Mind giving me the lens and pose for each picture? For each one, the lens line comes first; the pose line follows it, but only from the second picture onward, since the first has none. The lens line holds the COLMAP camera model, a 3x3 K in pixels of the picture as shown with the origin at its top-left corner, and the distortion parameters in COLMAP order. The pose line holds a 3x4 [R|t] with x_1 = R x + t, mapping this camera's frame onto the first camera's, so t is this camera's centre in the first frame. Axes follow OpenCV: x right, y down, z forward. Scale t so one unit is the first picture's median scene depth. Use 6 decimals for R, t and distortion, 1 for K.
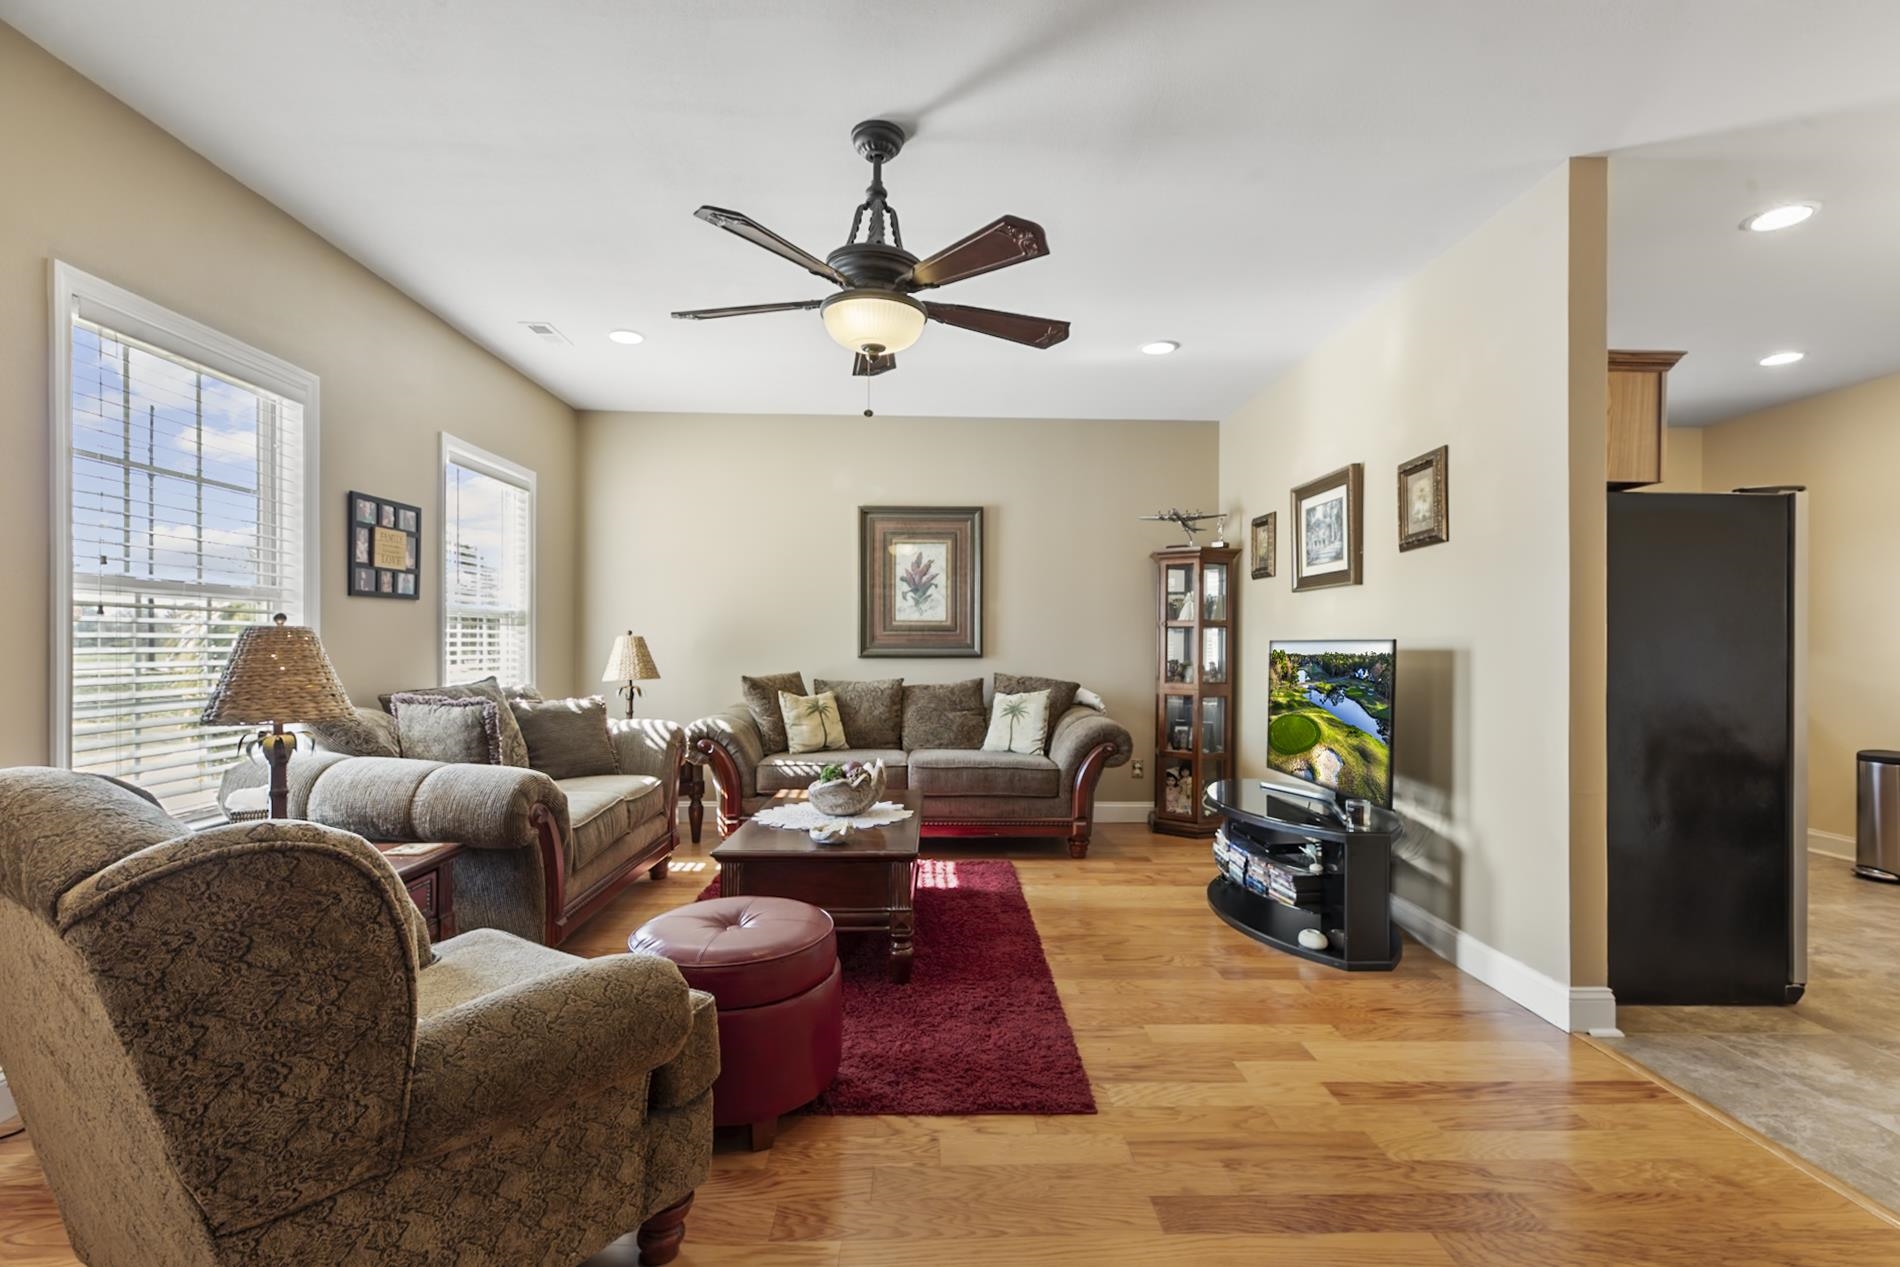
lens RADIAL K [[870.7, 0, 950.3], [0, 870.7, 651.8], [0, 0, 1]] dist [0.007290, 0.000003]
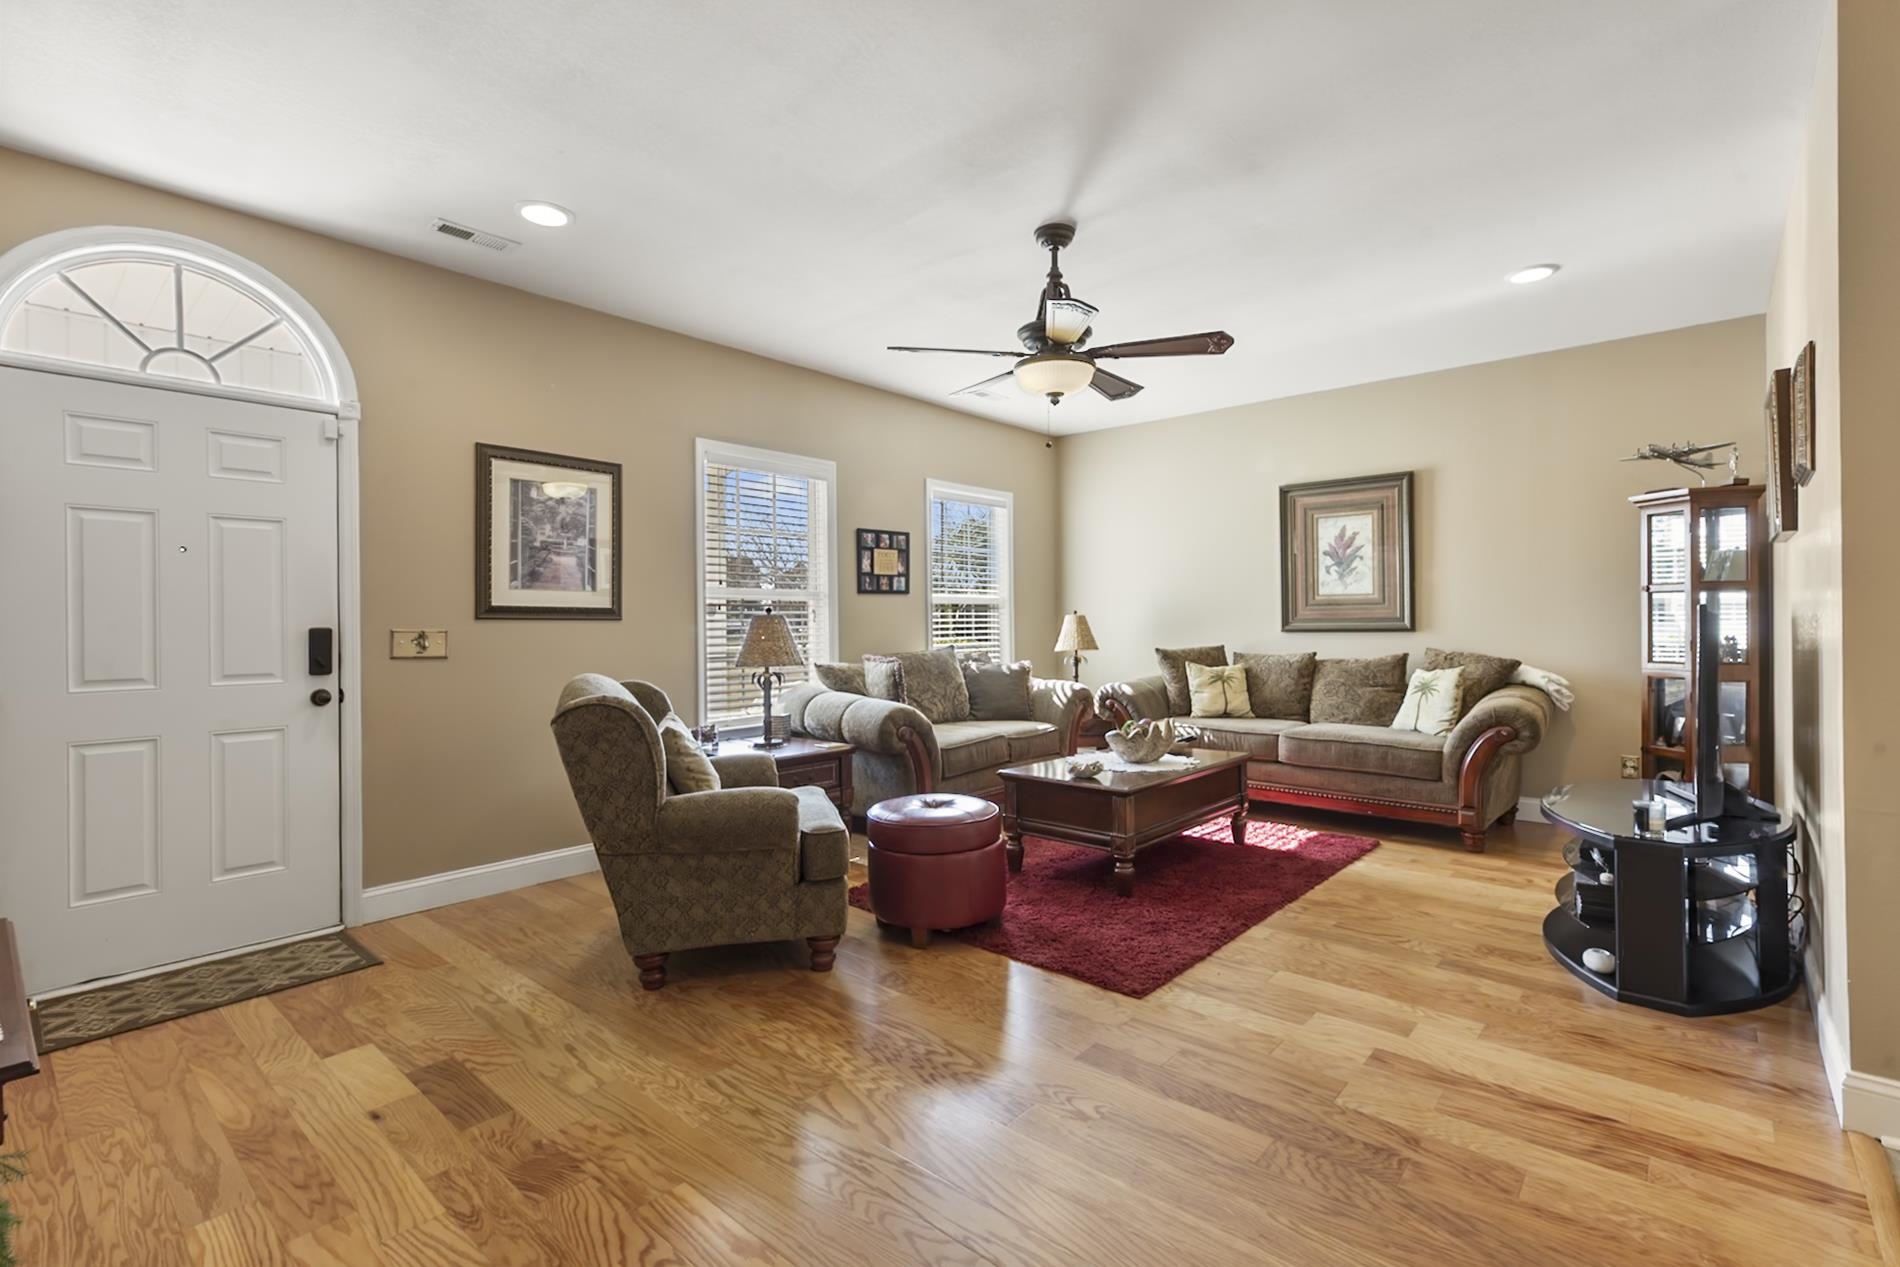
lens RADIAL K [[879.4, 0, 950.0], [0, 879.4, 633.5], [0, 0, 1]] dist [0.002240, 0.000153]
pose [[0.726524, -0.001572, -0.687139, 0.392228], [0.006167, 0.999972, 0.004233, 0.002183], [0.687113, -0.007313, 0.726514, -0.040477]]
